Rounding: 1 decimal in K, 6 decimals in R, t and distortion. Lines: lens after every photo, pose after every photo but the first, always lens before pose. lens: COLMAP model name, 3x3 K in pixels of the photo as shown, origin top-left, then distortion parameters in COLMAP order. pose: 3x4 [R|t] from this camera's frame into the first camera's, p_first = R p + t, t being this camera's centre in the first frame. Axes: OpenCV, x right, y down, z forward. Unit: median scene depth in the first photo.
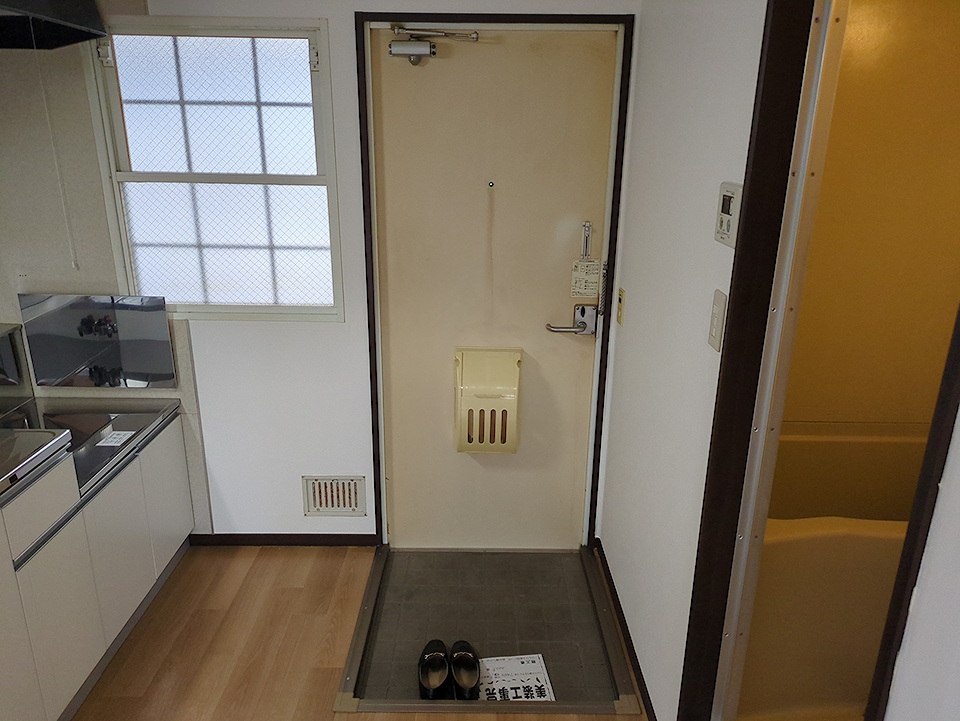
lens RADIAL K [[722.3, 0, 482.6], [0, 722.3, 375.9], [0, 0, 1]] dist [0.050169, -0.039362]
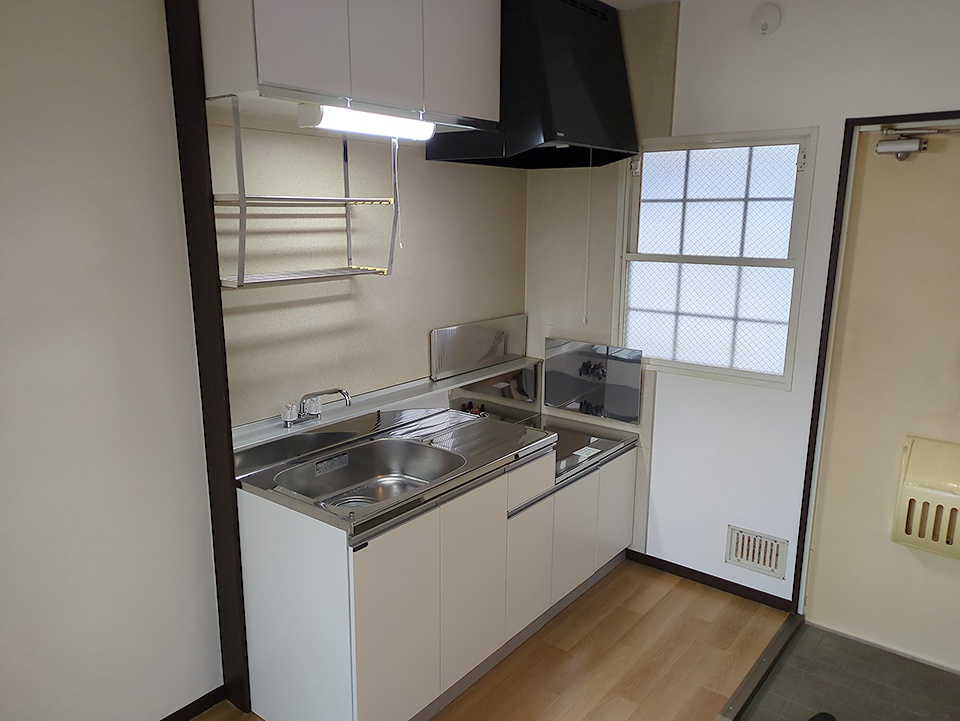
lens RADIAL K [[722.3, 0, 475.5], [0, 722.3, 375.5], [0, 0, 1]] dist [0.050169, -0.039362]
pose [[0.781867, 0.131421, -0.609437, 0.103168], [-0.195098, 0.980009, -0.038966, 0.037533], [0.592133, 0.149366, 0.791877, -0.148747]]
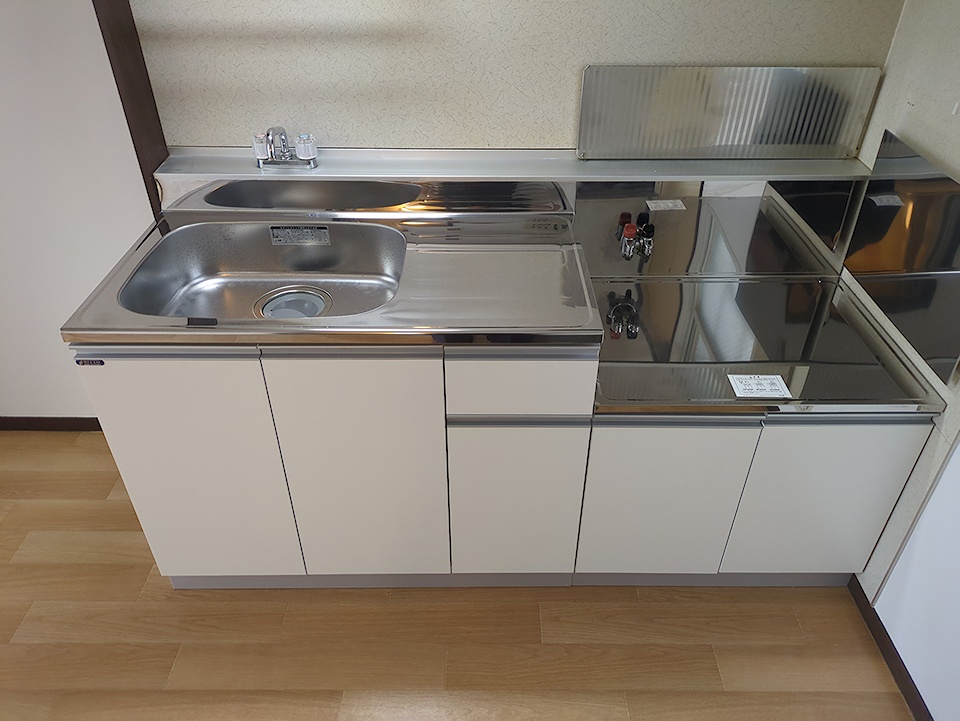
lens RADIAL K [[722.3, 0, 478.8], [0, 722.3, 362.2], [0, 0, 1]] dist [0.050169, -0.039362]
pose [[-0.004936, 0.574088, -0.818779, 0.015011], [-0.322152, 0.774224, 0.544790, -0.185982], [0.946675, 0.266460, 0.181122, 0.590423]]
